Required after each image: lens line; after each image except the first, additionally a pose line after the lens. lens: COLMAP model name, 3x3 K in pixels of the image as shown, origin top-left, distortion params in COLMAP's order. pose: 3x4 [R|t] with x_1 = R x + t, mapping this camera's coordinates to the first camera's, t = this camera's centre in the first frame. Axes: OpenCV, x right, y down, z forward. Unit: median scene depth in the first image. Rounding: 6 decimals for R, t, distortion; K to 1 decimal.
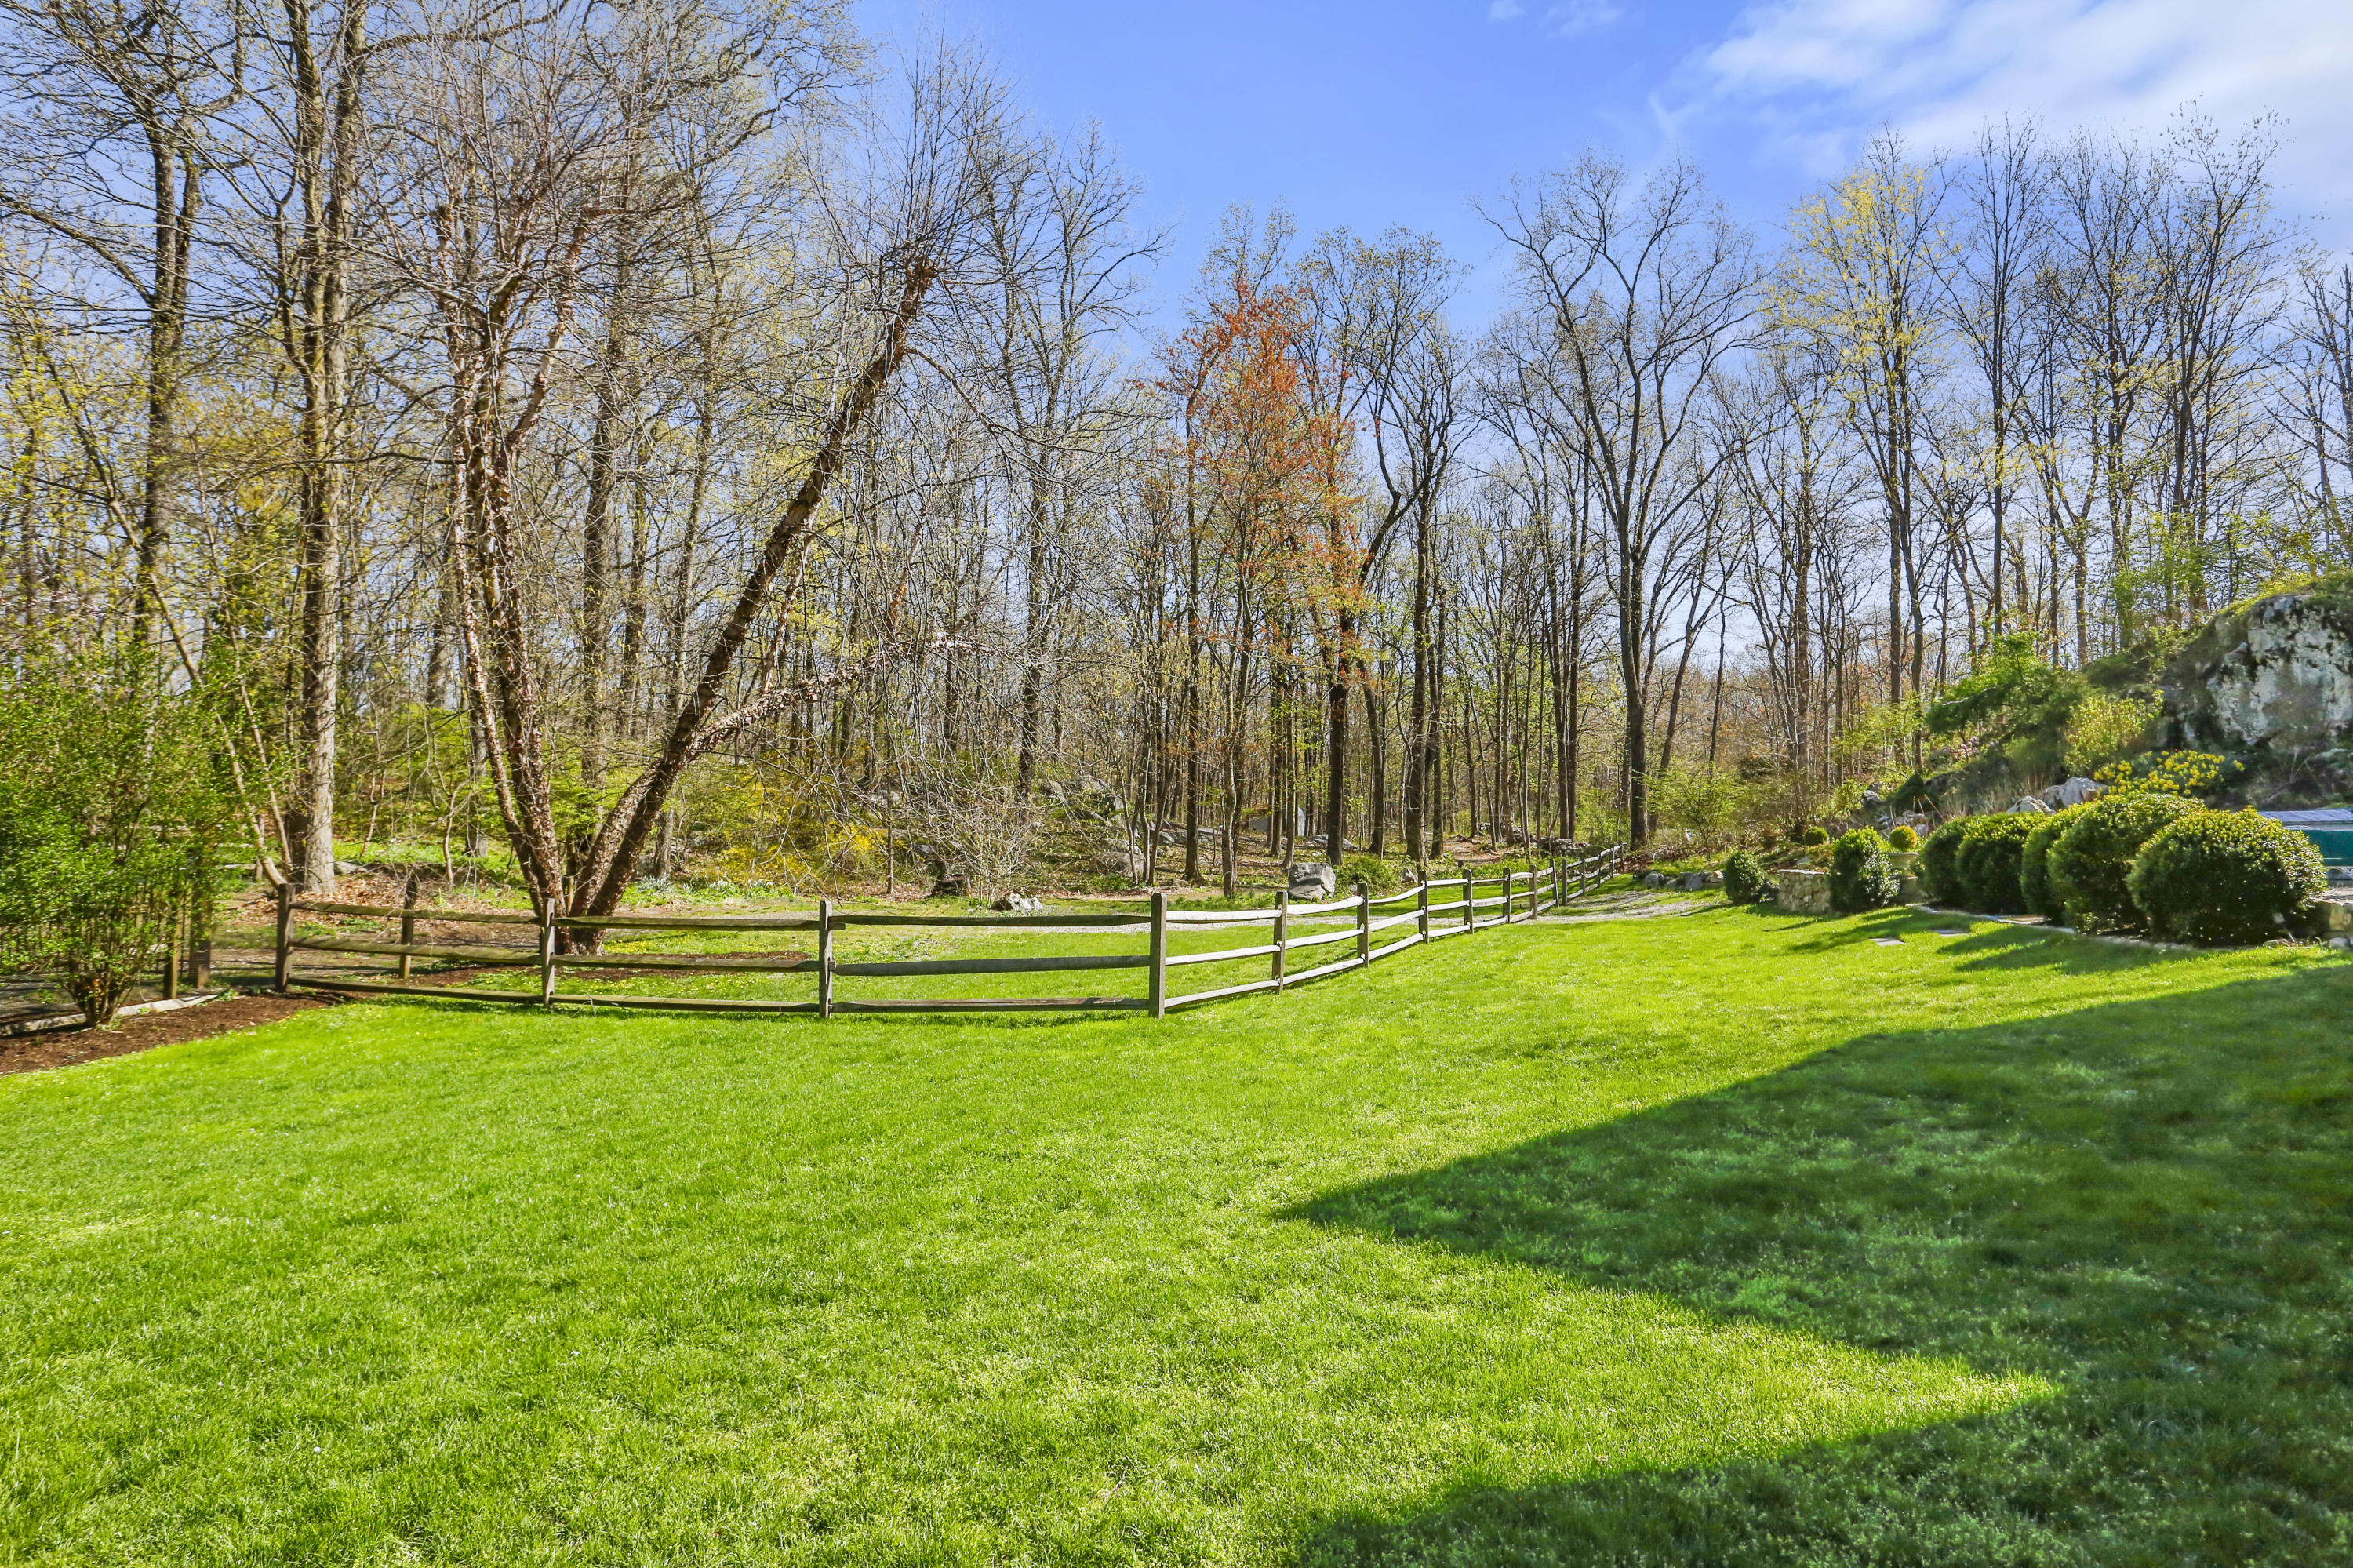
lens RADIAL K [[1358.9, 0, 1155.7], [0, 1358.9, 796.3], [0, 0, 1]] dist [-0.039434, 0.024006]
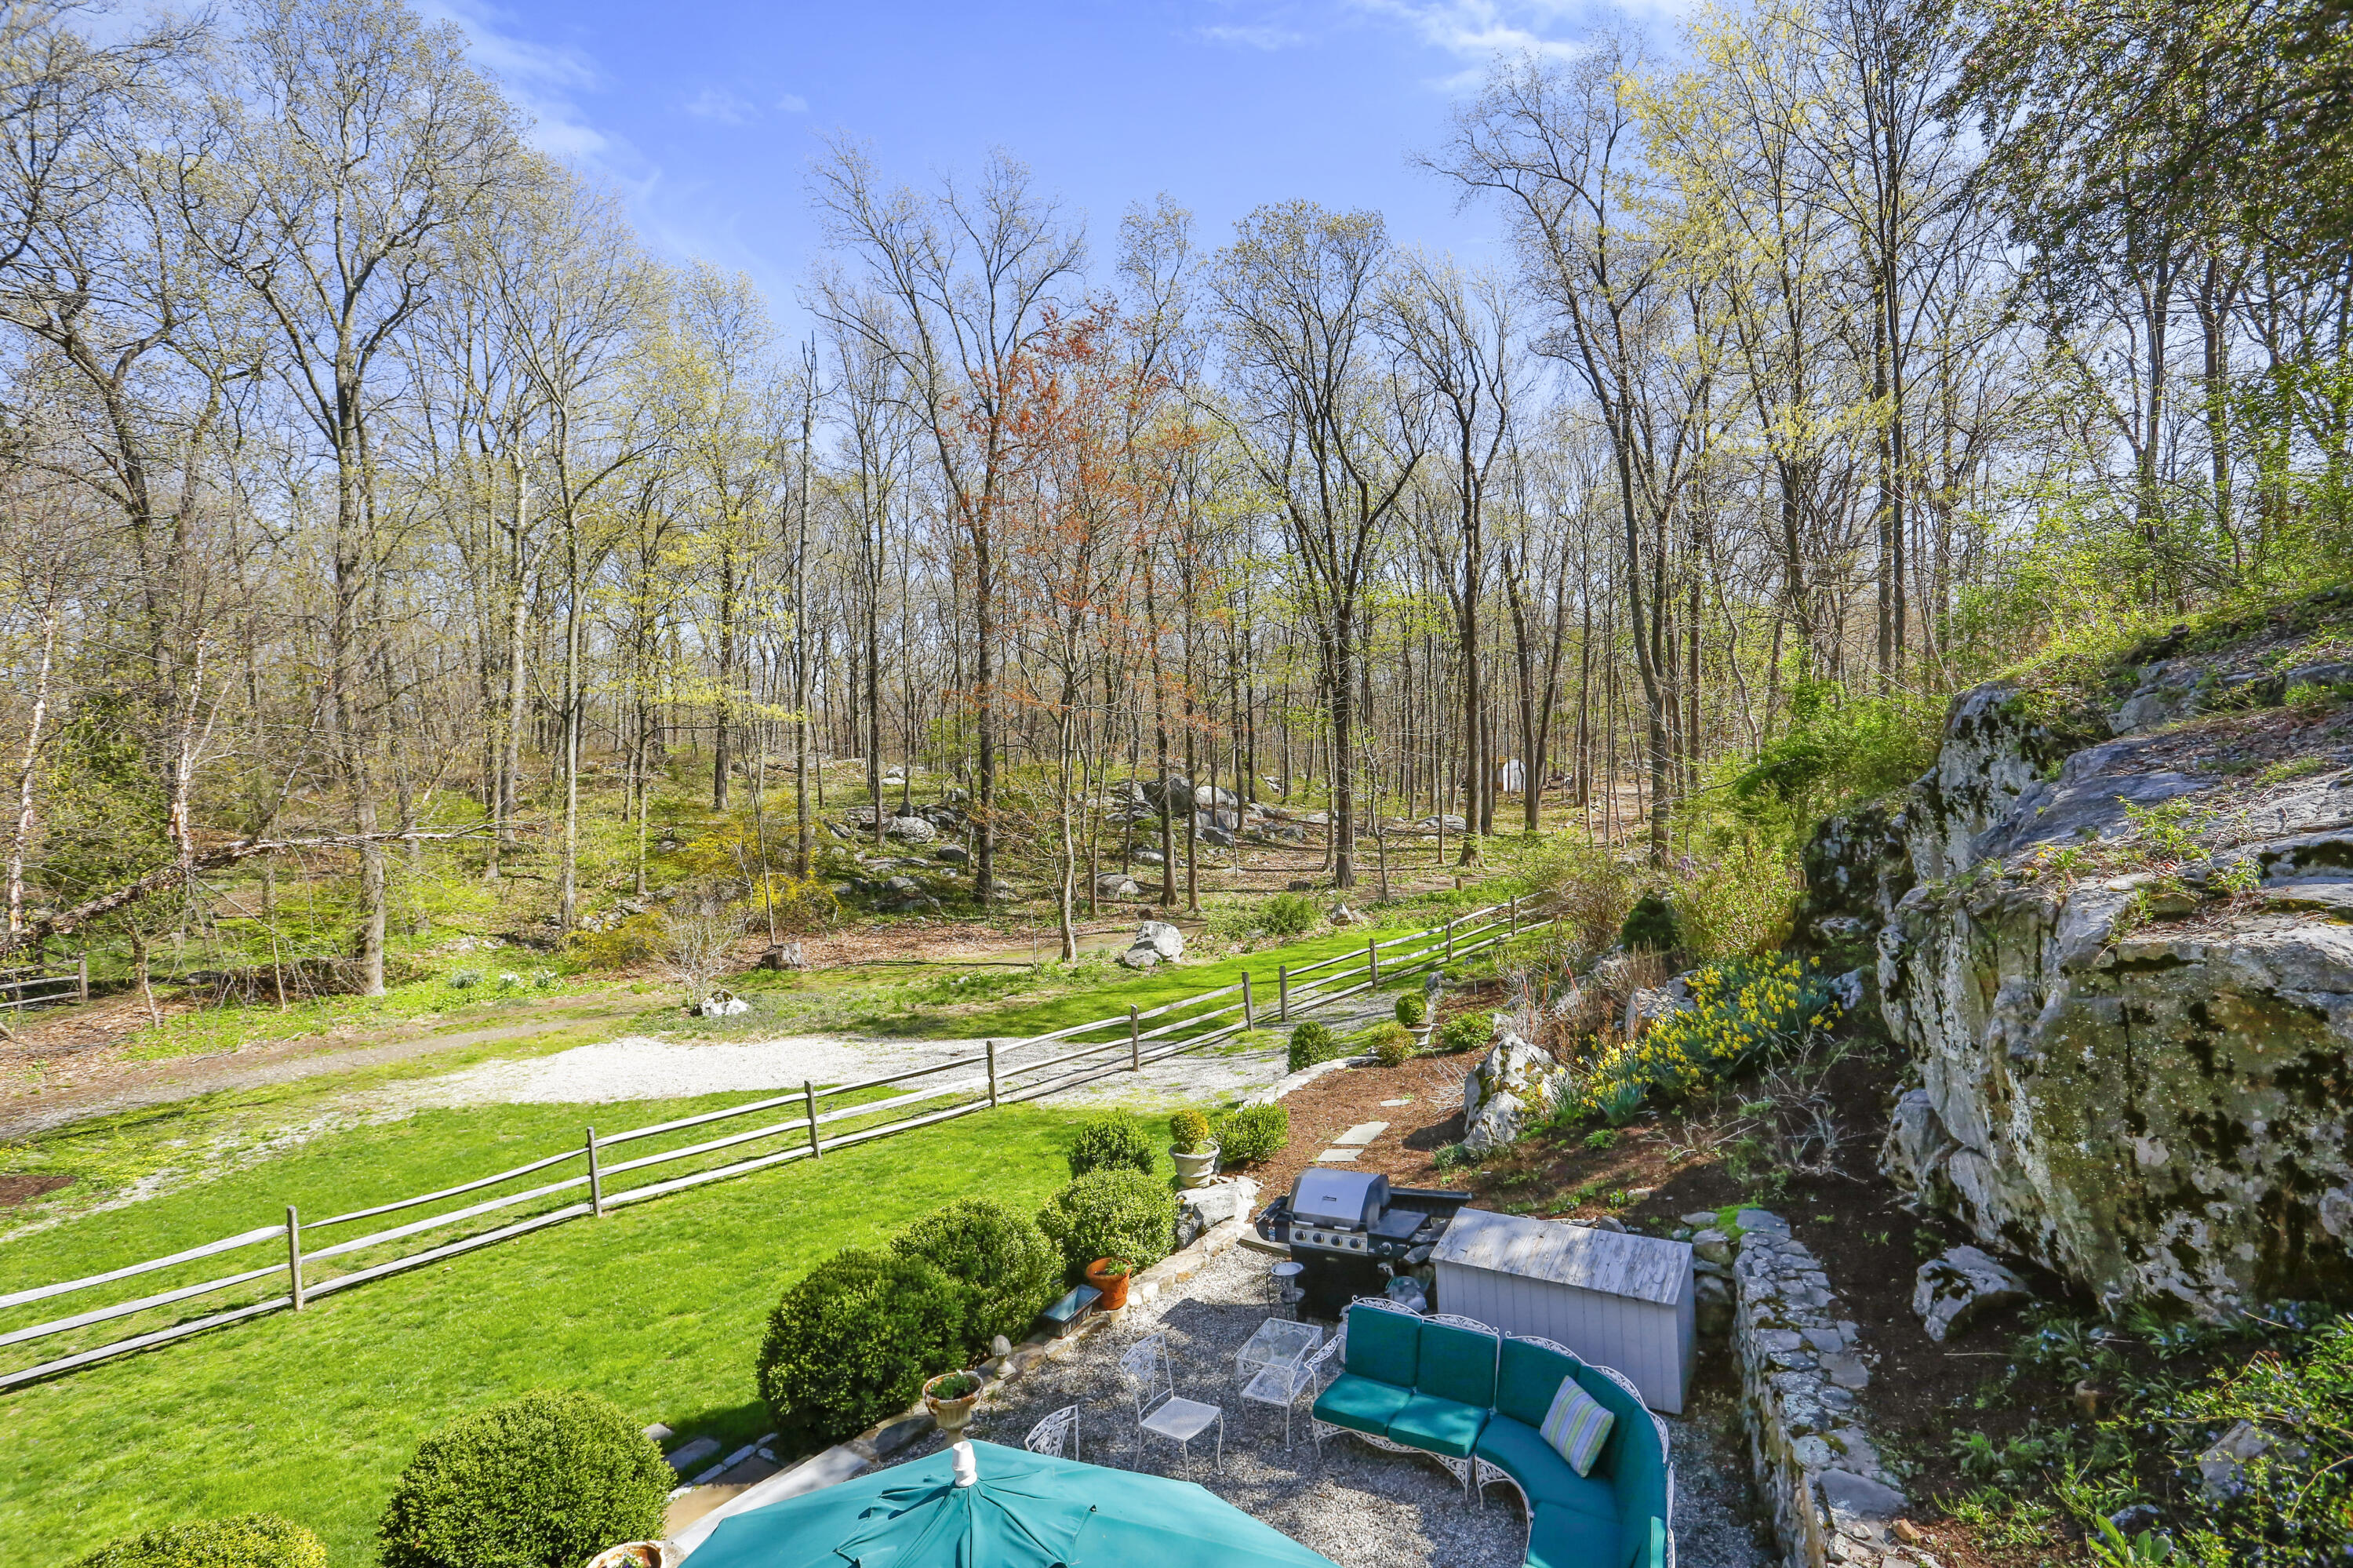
lens RADIAL K [[1143.7, 0, 1197.7], [0, 1143.7, 787.8], [0, 0, 1]] dist [-0.059569, 0.025569]
pose [[0.935253, -0.026997, -0.352948, 0.702348], [0.053447, 0.996426, 0.065410, -0.156744], [0.349921, -0.080039, 0.933354, 0.456857]]
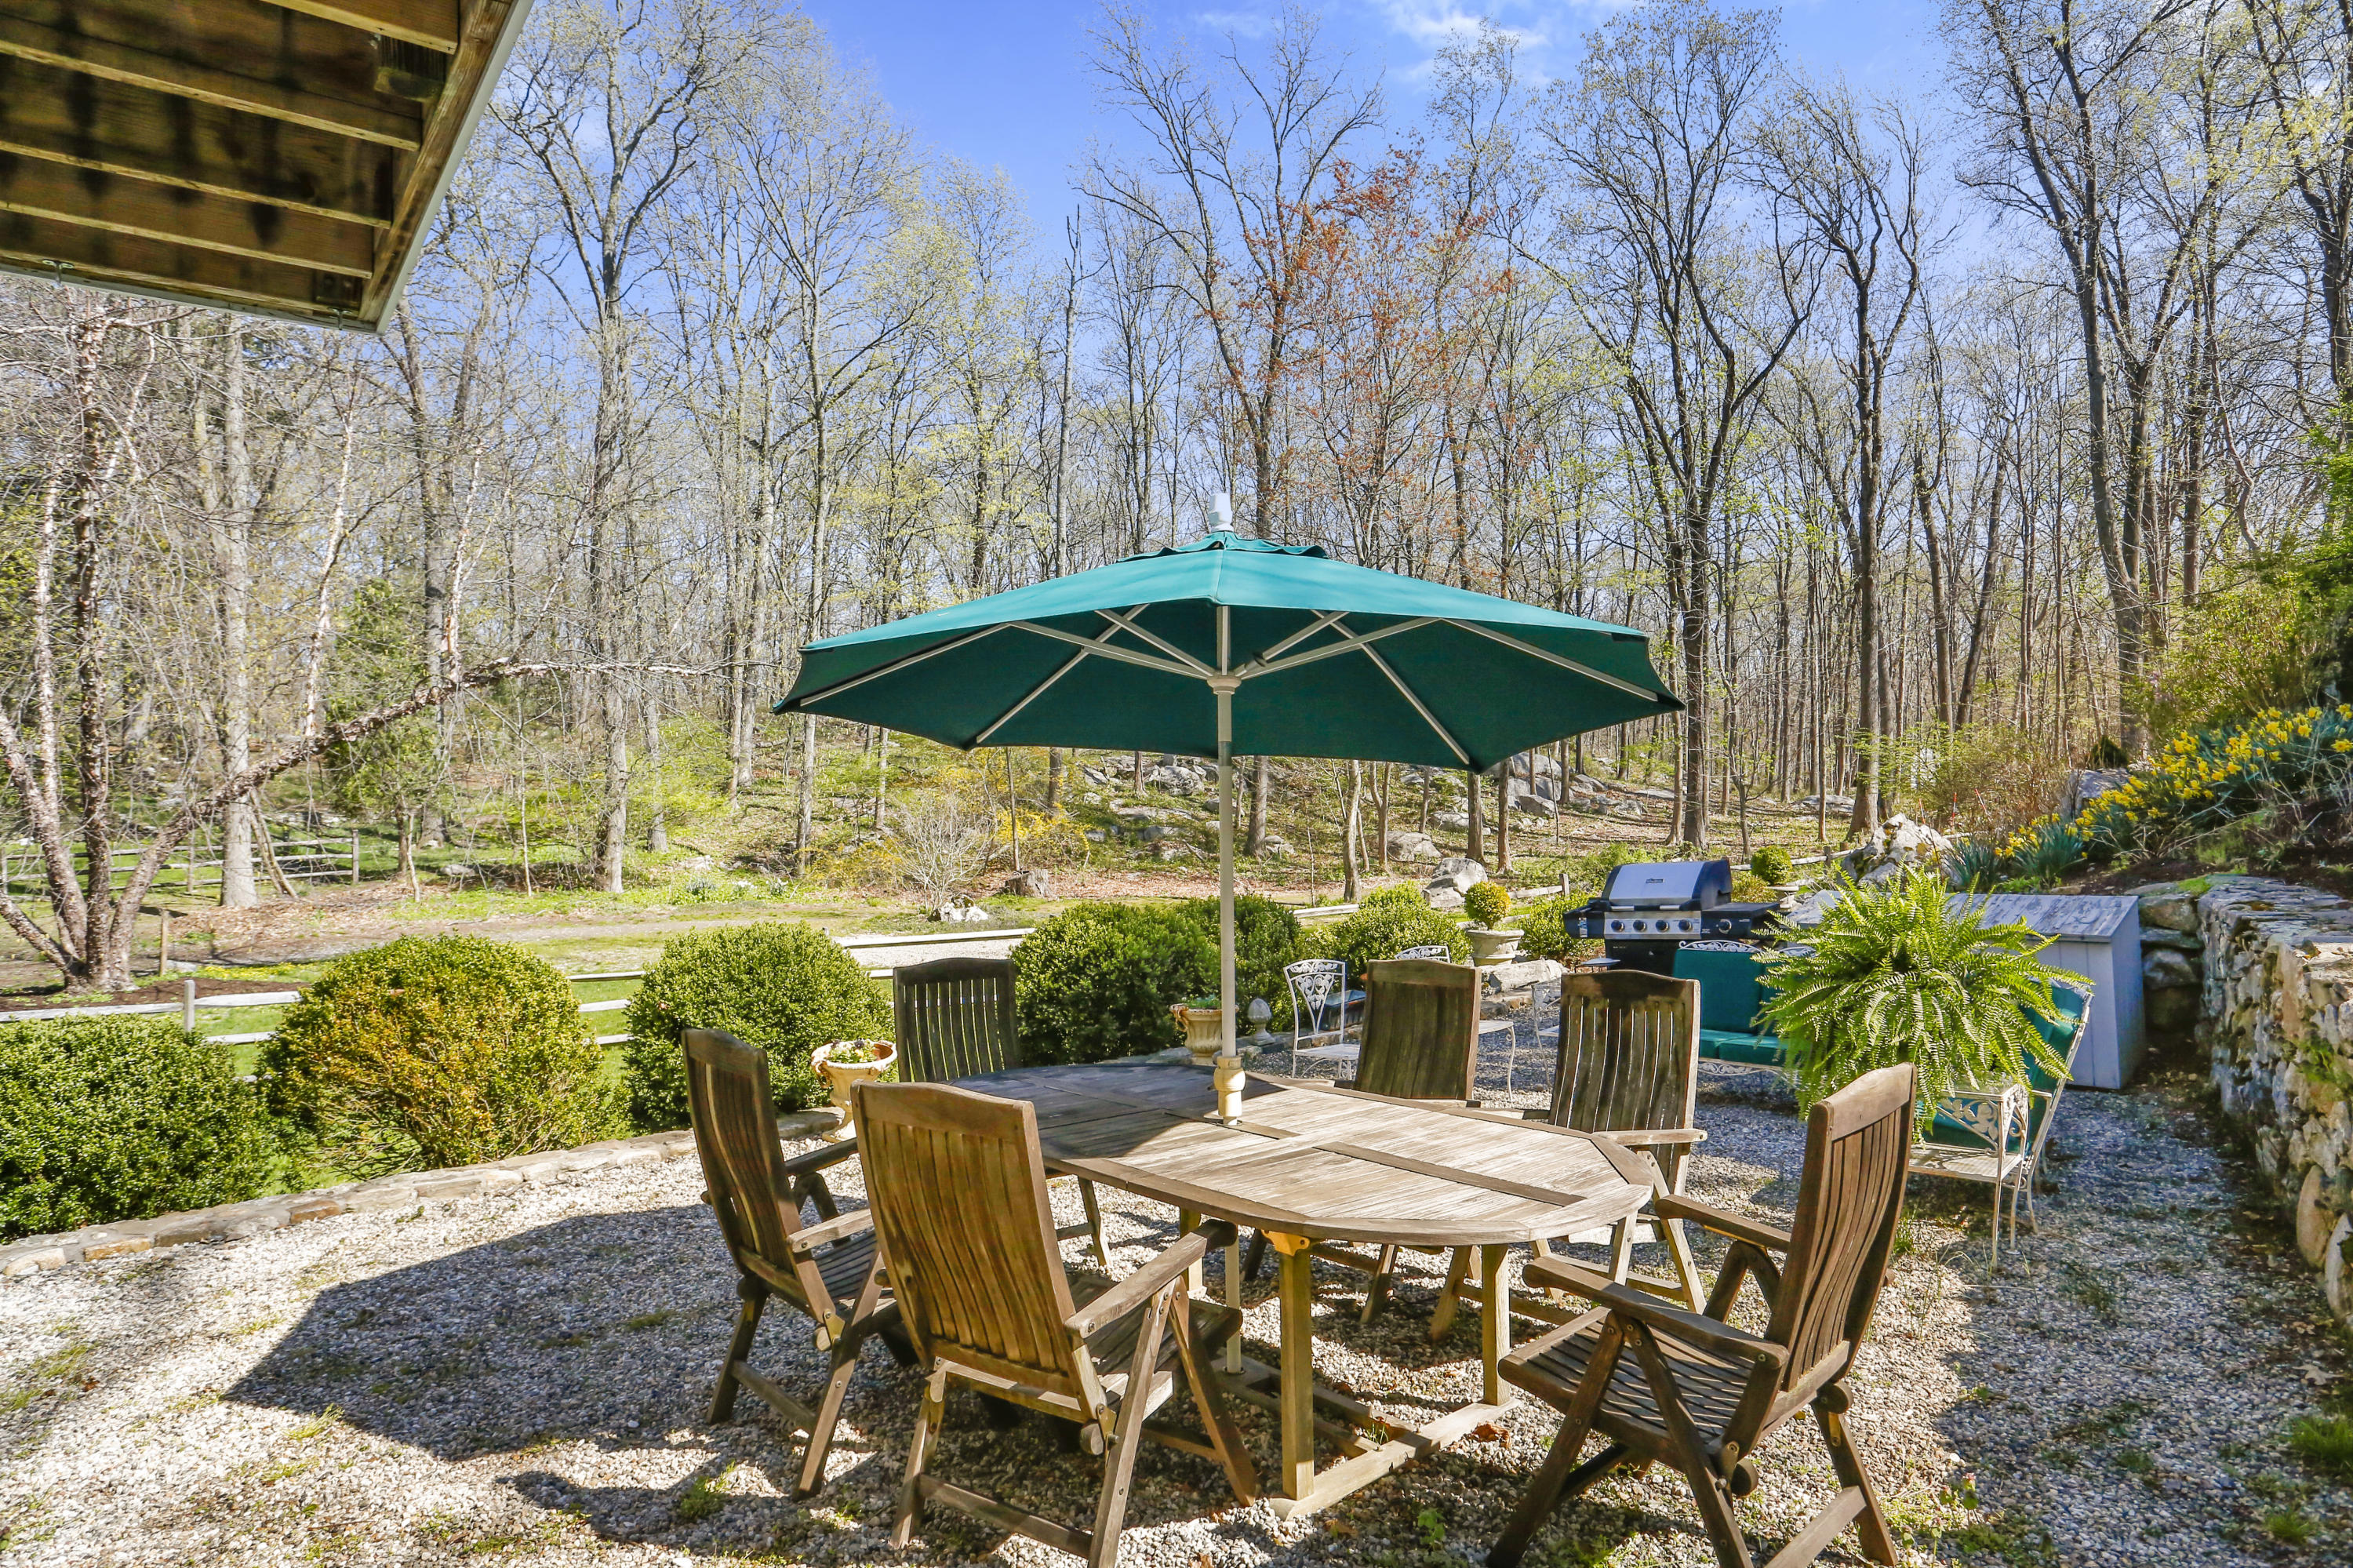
lens RADIAL K [[1358.9, 0, 1206.6], [0, 1358.9, 785.8], [0, 0, 1]] dist [-0.039434, 0.024006]
pose [[0.835720, -0.016494, -0.548908, 0.708690], [0.038225, 0.998872, 0.028184, -0.034209], [0.547824, -0.044536, 0.835407, 0.434641]]
